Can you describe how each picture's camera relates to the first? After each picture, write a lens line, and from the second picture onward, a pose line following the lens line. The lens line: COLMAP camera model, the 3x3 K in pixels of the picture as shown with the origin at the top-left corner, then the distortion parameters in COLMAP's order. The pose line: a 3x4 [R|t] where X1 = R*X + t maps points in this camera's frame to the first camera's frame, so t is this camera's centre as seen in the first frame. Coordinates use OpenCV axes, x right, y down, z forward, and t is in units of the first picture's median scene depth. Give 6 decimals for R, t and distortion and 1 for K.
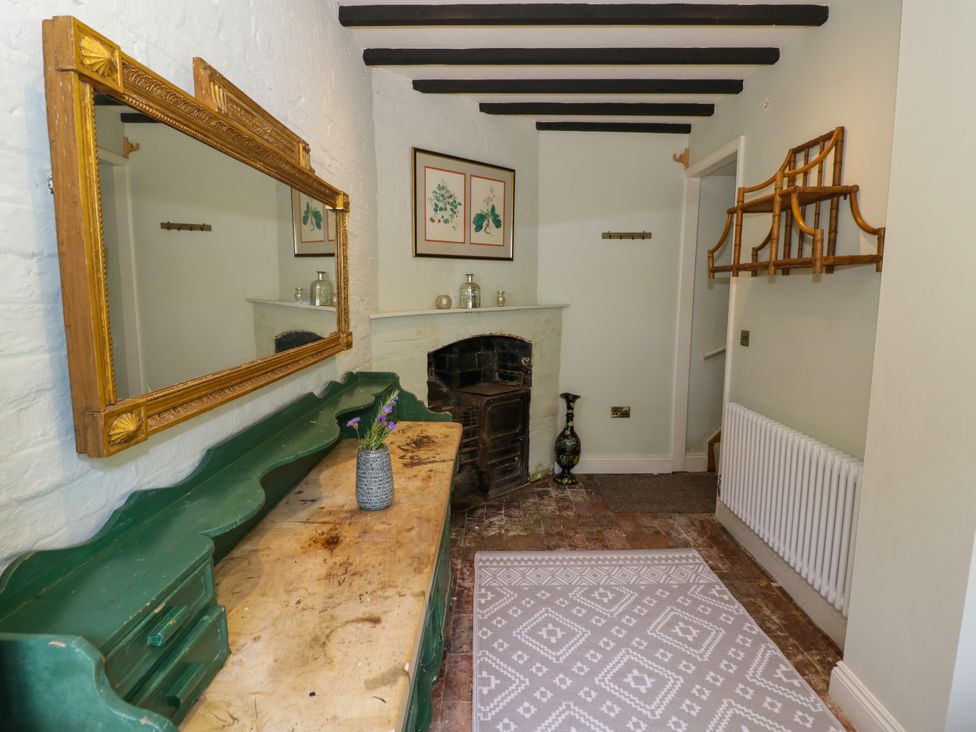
lens RADIAL K [[506.5, 0, 488.8], [0, 506.5, 356.7], [0, 0, 1]] dist [0.001021, -0.014763]
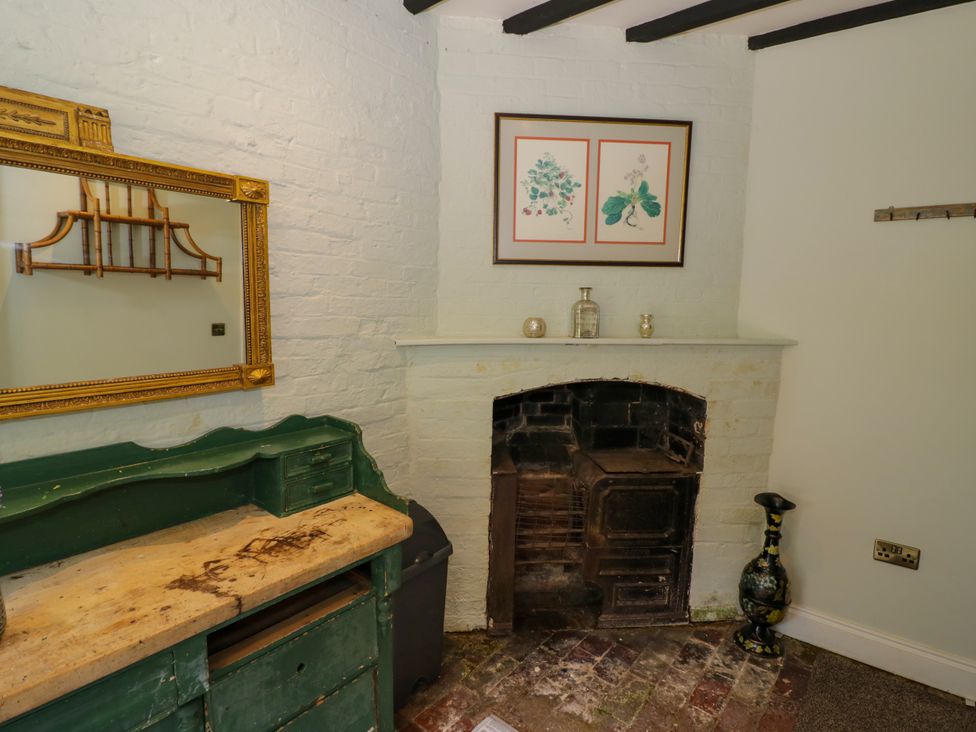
lens RADIAL K [[506.5, 0, 488.8], [0, 506.5, 356.7], [0, 0, 1]] dist [0.001021, -0.014763]
pose [[0.778354, 0.084944, -0.622053, 0.276325], [-0.102106, 0.994741, 0.008074, -0.061793], [0.619467, 0.057231, 0.782934, 0.384194]]
